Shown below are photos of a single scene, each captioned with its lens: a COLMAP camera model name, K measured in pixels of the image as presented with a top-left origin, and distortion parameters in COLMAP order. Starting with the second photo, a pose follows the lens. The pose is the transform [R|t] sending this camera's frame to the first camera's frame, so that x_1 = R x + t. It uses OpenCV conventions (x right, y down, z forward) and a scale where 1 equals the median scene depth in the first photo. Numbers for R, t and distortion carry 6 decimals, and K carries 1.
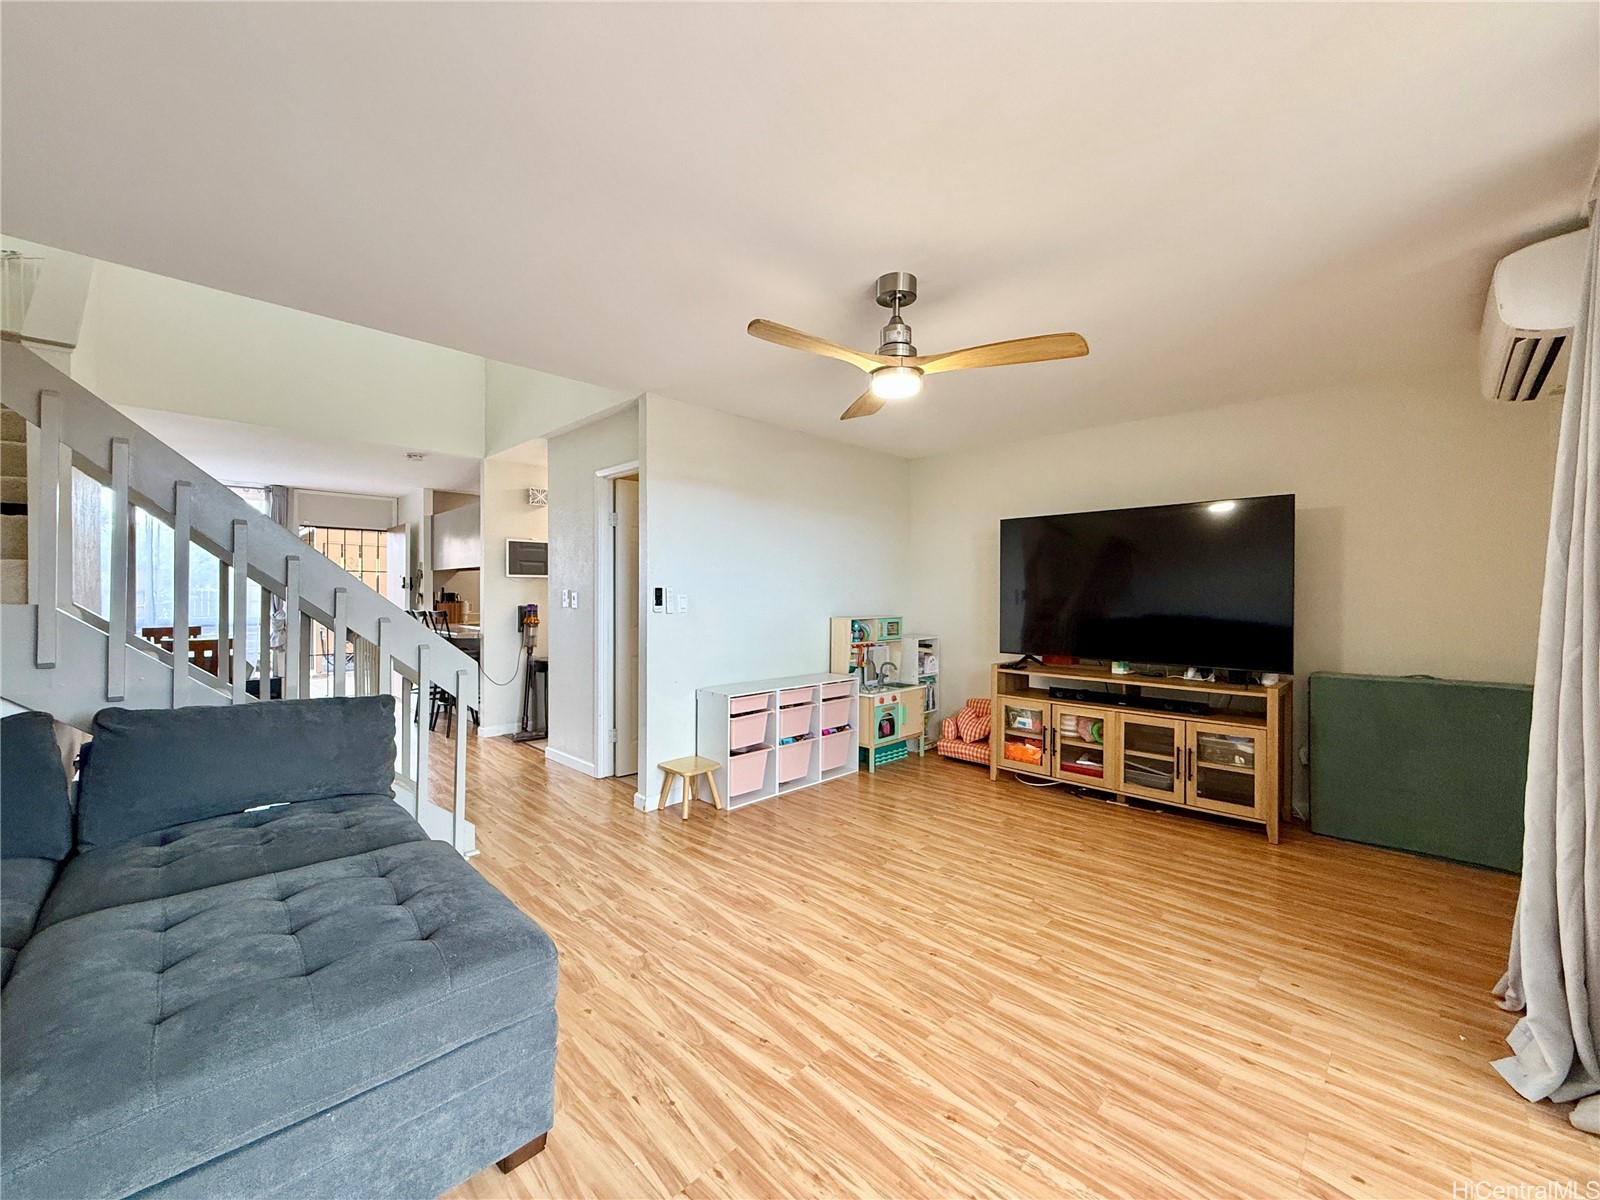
lens RADIAL K [[637.4, 0, 796.0], [0, 637.4, 595.3], [0, 0, 1]] dist [0.000098, 0.000094]
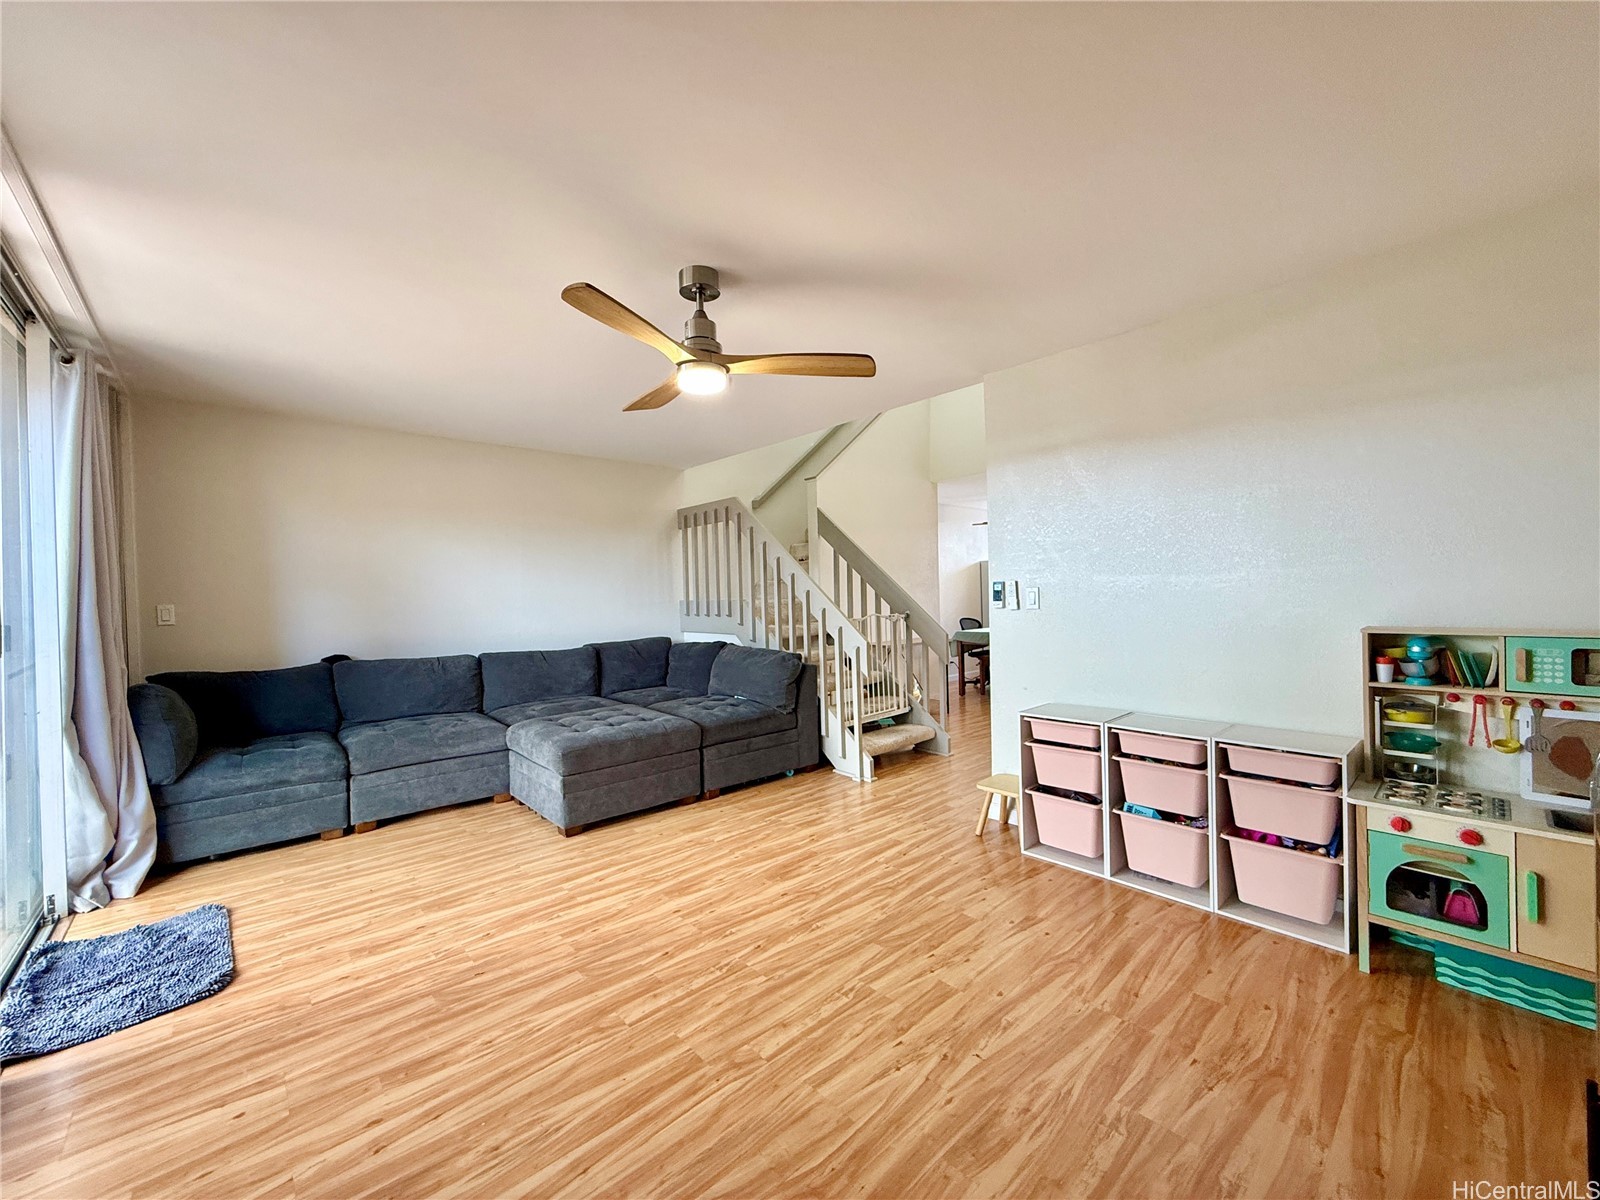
lens RADIAL K [[637.4, 0, 796.0], [0, 637.4, 595.3], [0, 0, 1]] dist [0.000098, 0.000094]
pose [[-0.051401, 0.000397, -0.998678, 1.179095], [0.020477, 0.999790, -0.000657, 0.004486], [0.998468, -0.020483, -0.051398, 1.240075]]
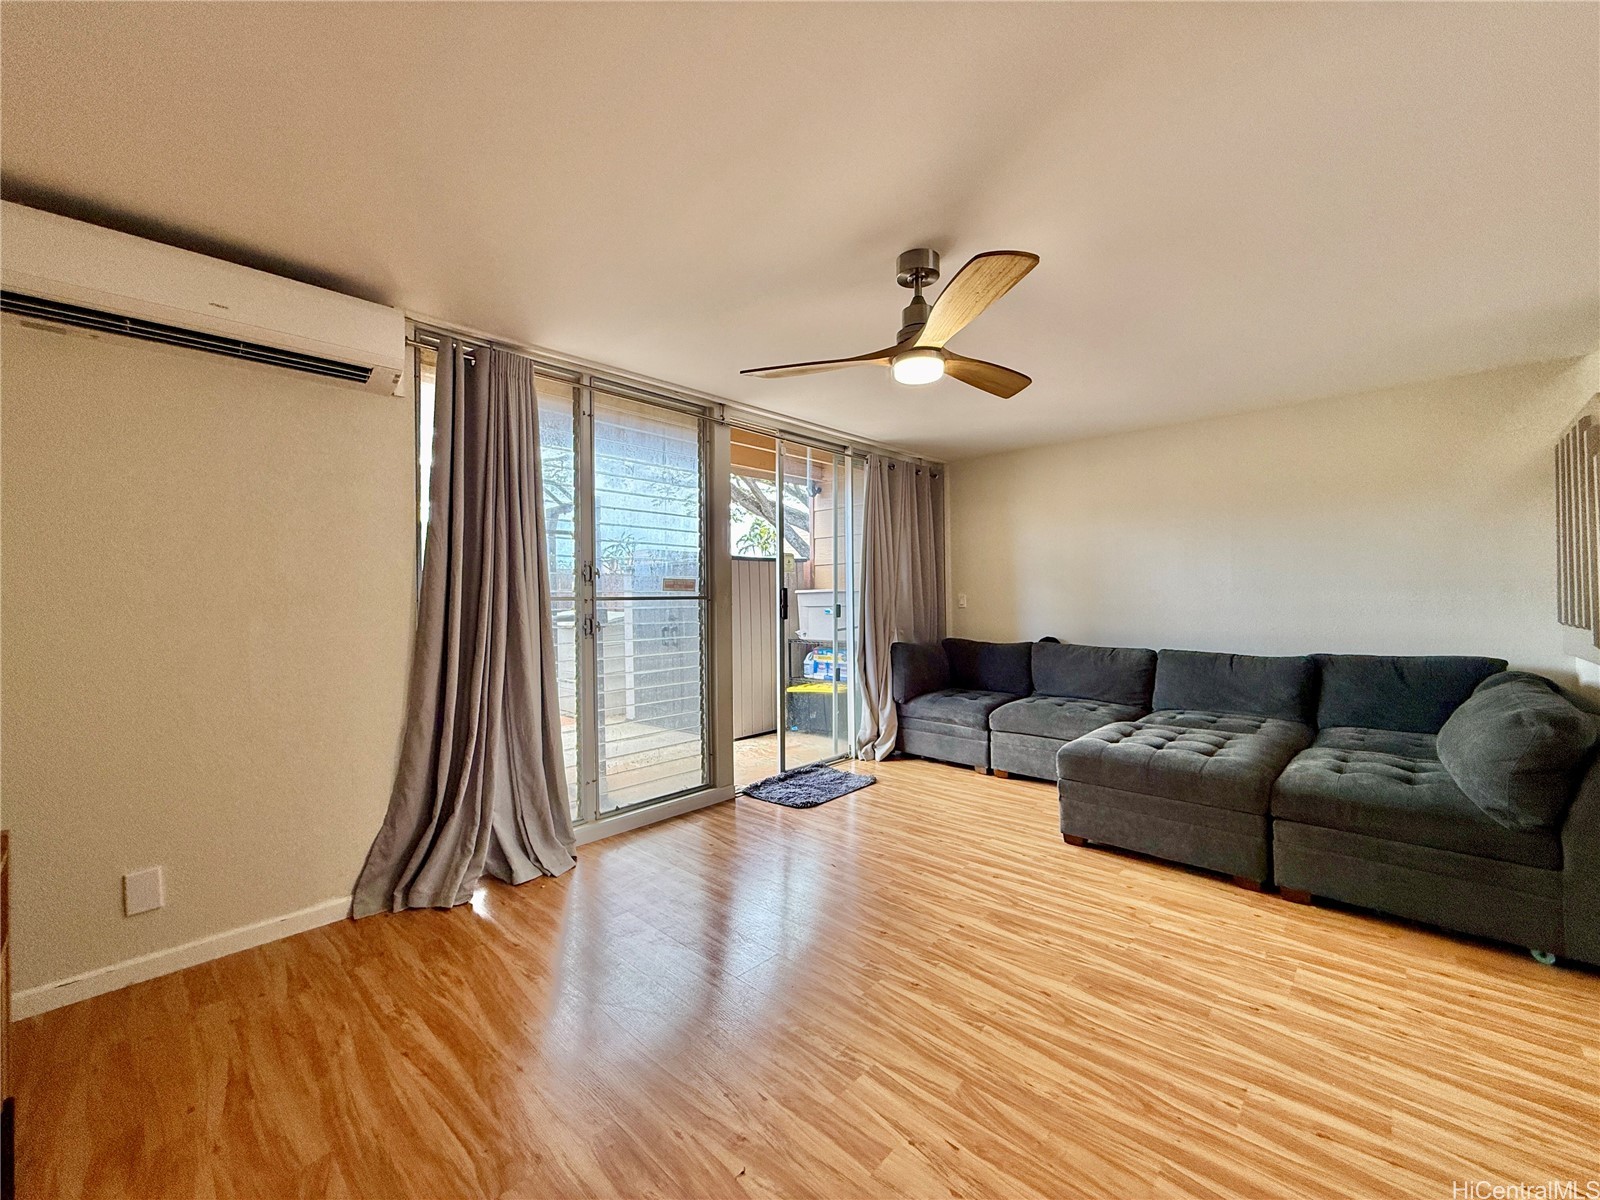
lens RADIAL K [[637.4, 0, 796.0], [0, 637.4, 595.3], [0, 0, 1]] dist [0.000098, 0.000094]
pose [[-0.999520, 0.008143, -0.029904, 0.380421], [0.008295, 0.999953, -0.004956, 0.004848], [0.029862, -0.005202, -0.999541, 2.015735]]
